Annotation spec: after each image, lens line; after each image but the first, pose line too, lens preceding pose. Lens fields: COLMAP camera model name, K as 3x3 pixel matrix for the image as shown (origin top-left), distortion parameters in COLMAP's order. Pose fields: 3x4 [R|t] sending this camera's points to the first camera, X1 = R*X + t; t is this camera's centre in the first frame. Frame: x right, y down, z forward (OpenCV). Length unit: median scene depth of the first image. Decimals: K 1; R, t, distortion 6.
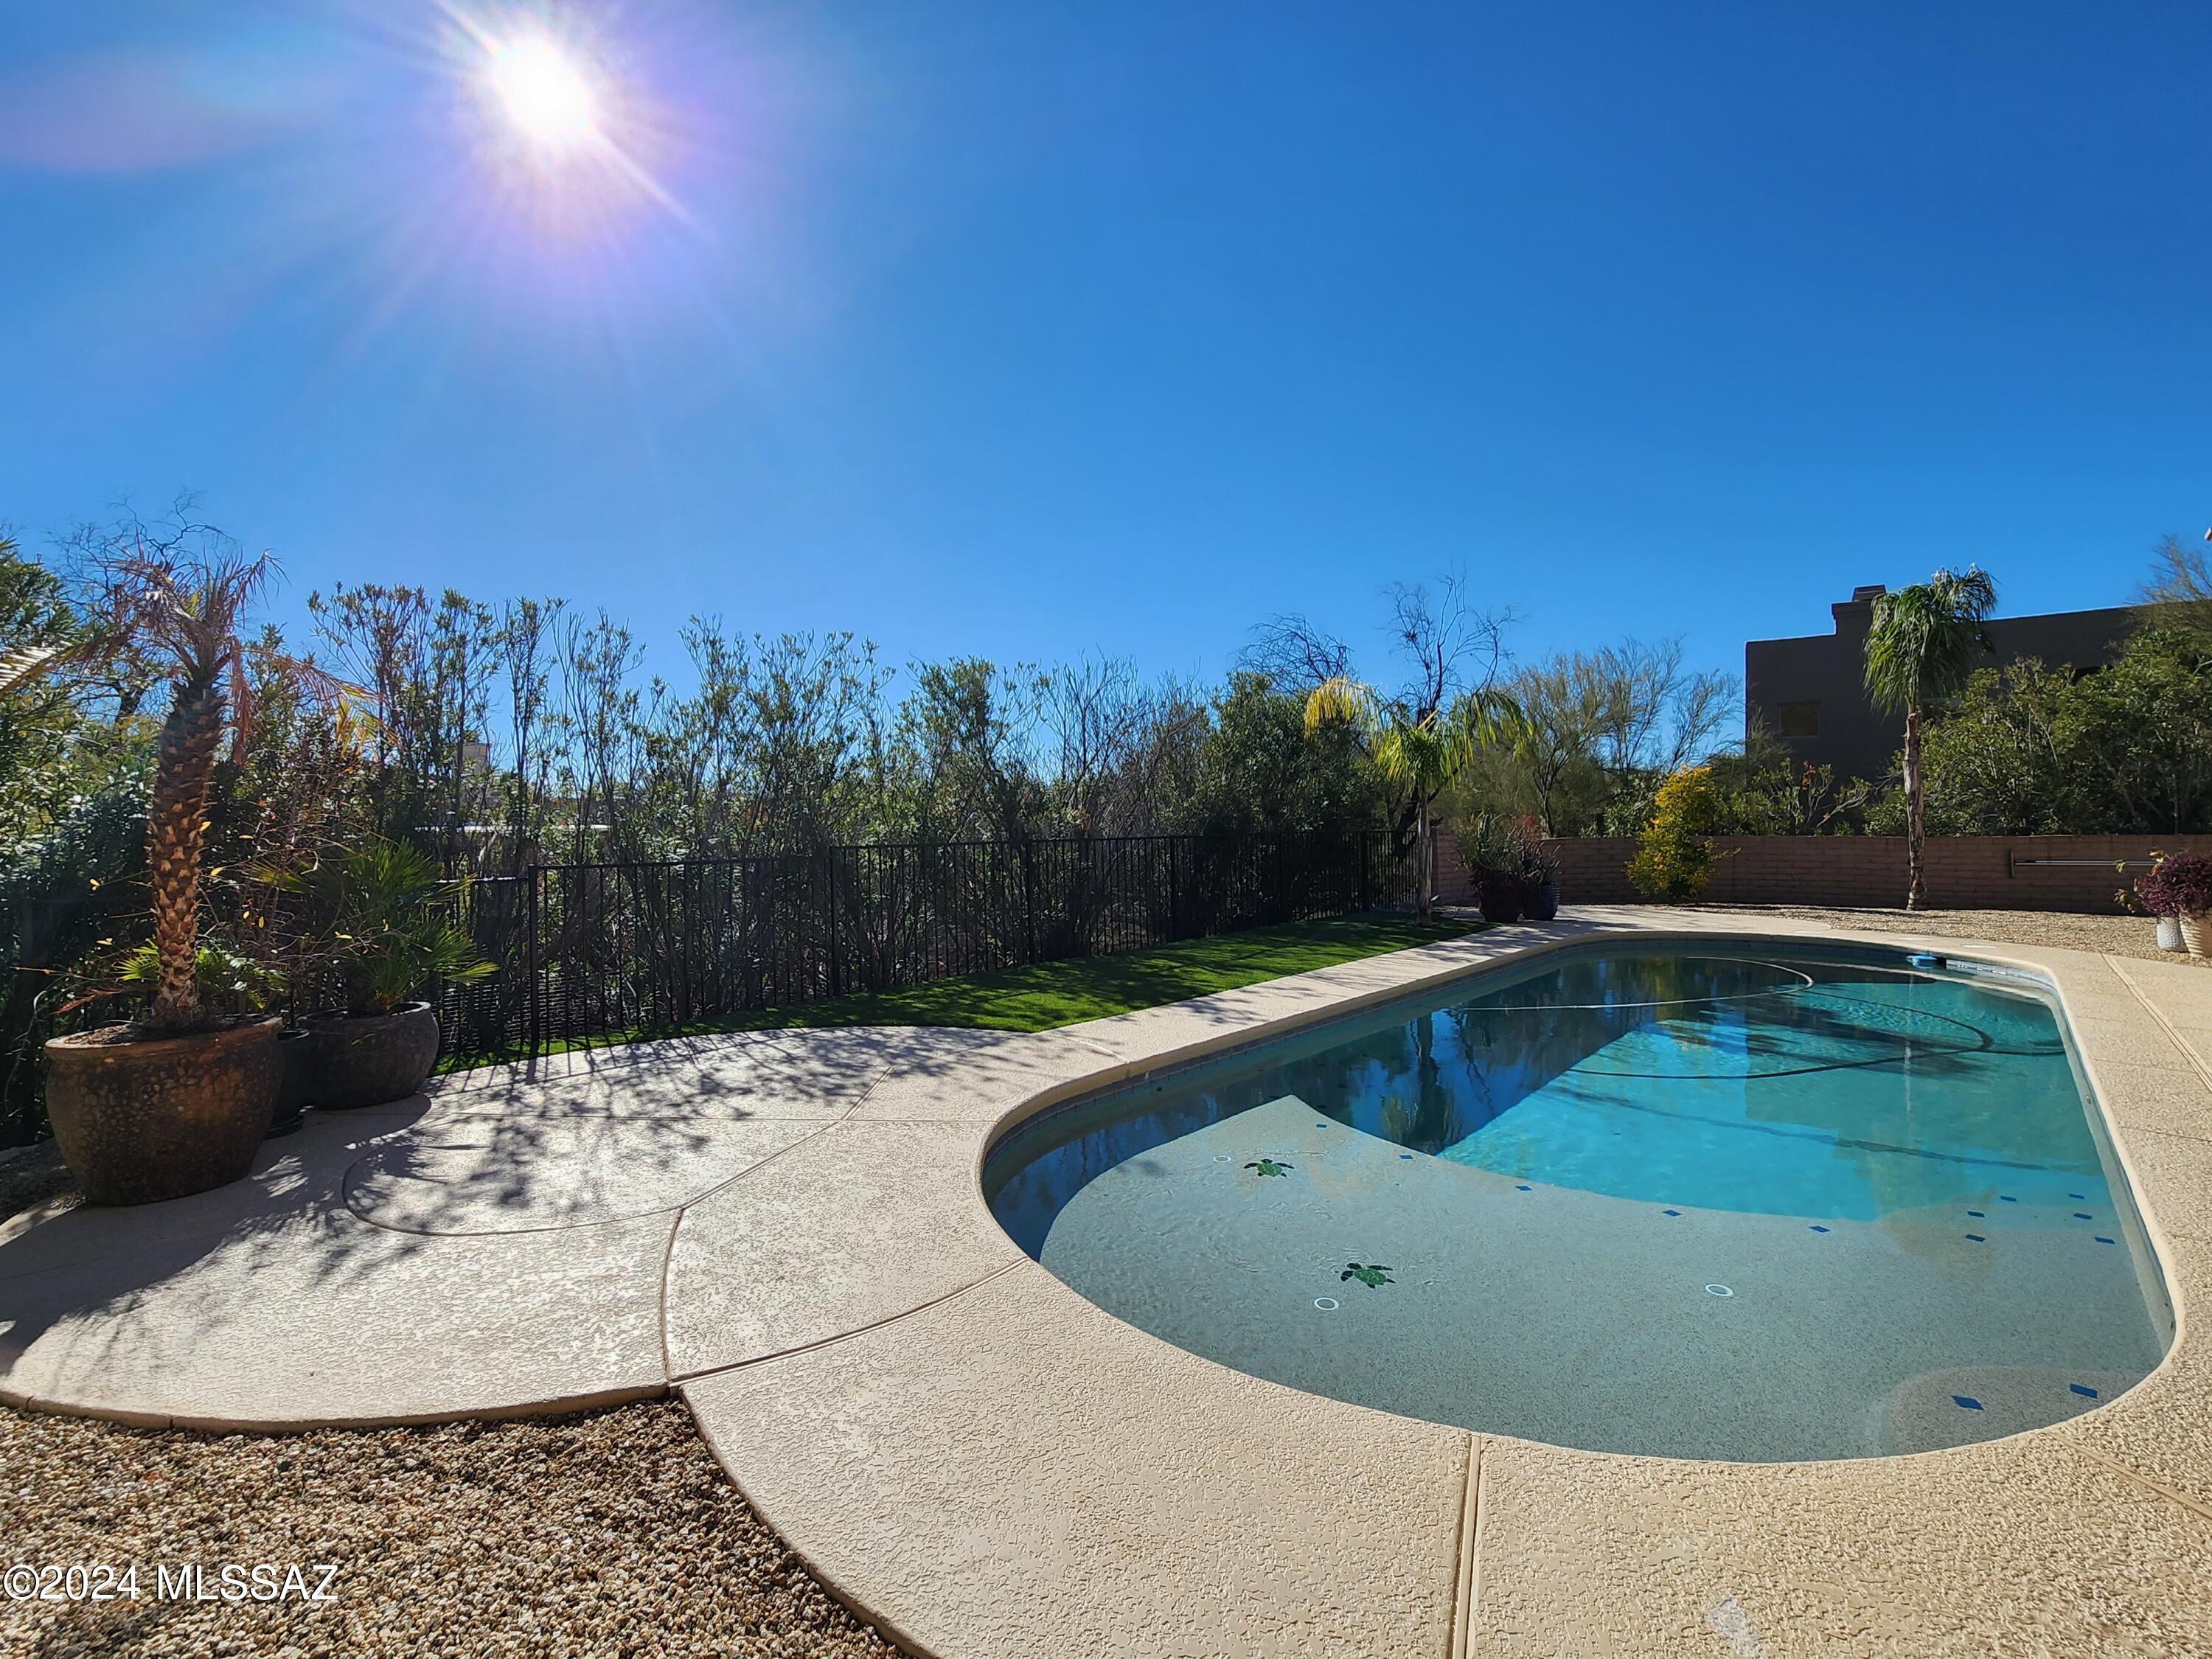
lens RADIAL K [[996.3, 0, 1106.0], [0, 996.3, 829.5], [0, 0, 1]] dist [-0.016439, -0.000213]
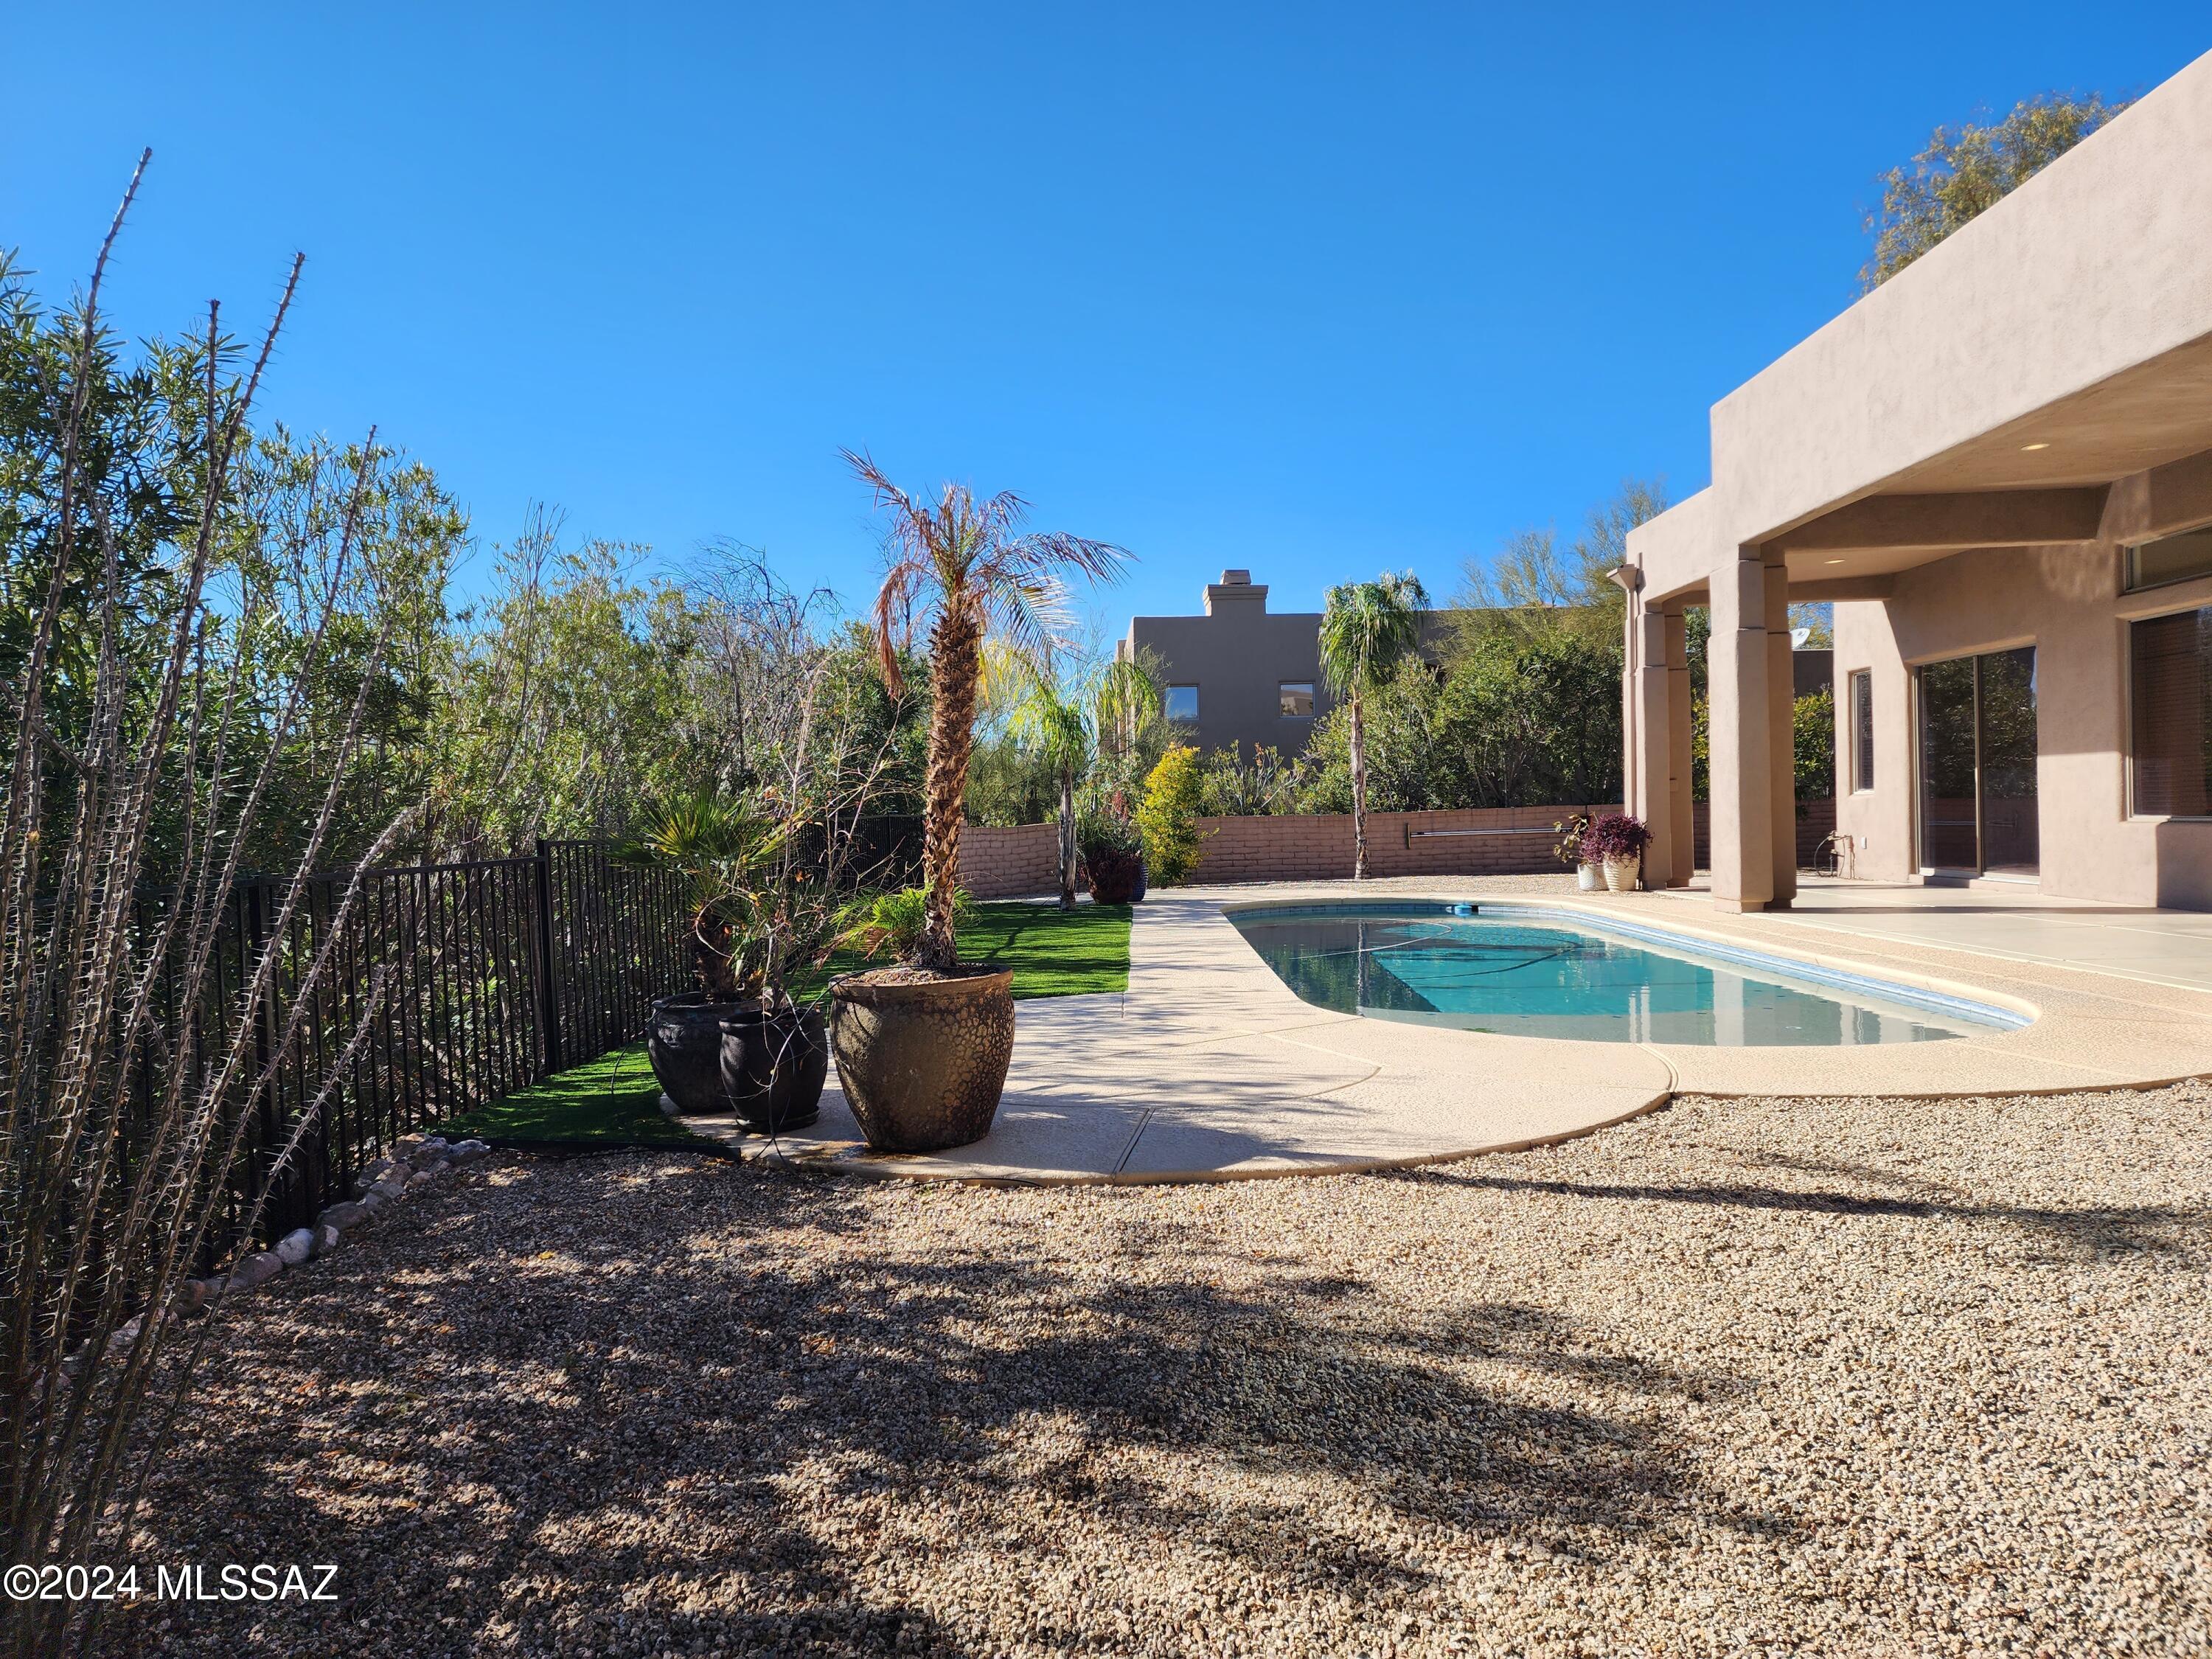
lens RADIAL K [[1400.7, 0, 1106.0], [0, 1400.7, 829.5], [0, 0, 1]] dist [0.001474, -0.001082]
pose [[0.776801, -0.021899, 0.629365, -0.349046], [0.025752, 0.999664, 0.002999, 0.013050], [-0.629219, 0.013877, 0.777104, -0.028006]]
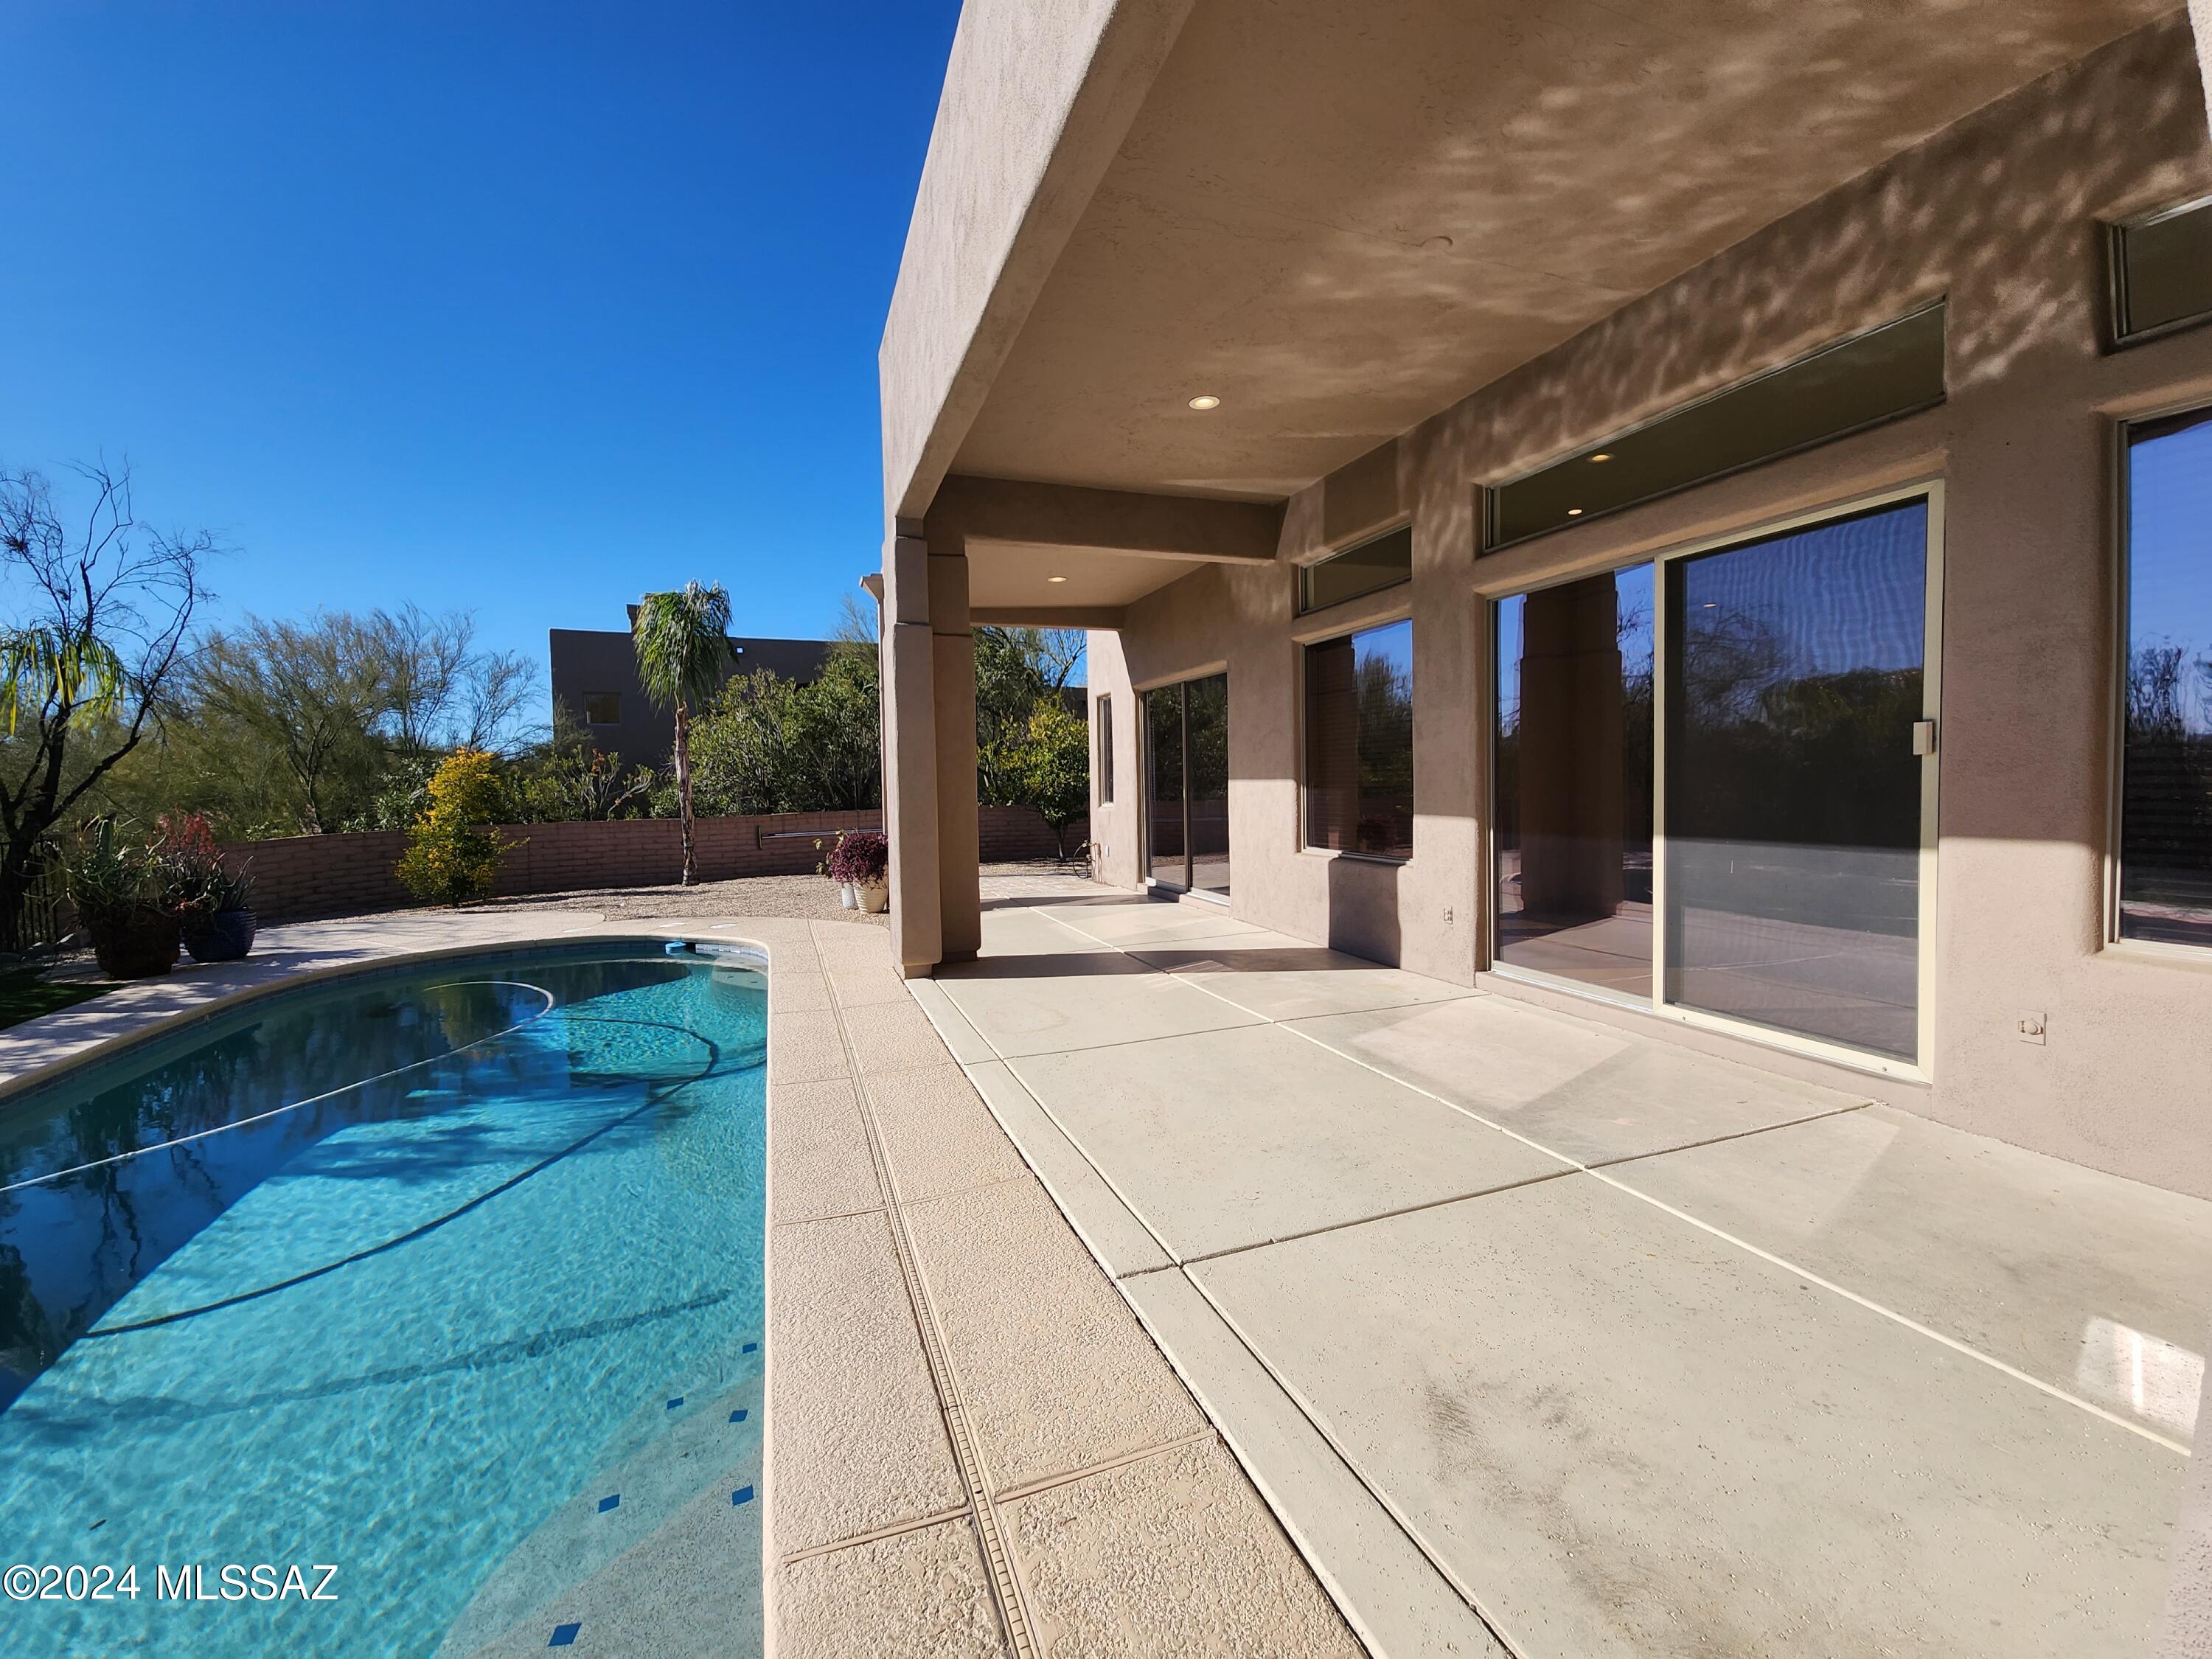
lens RADIAL K [[888.9, 0, 1106.0], [0, 888.9, 829.5], [0, 0, 1]] dist [0.001812, 0.000143]
pose [[0.461178, -0.054345, 0.885642, 0.129973], [0.027904, 0.998517, 0.046740, -0.013870], [-0.886869, 0.003157, 0.462010, 0.097449]]
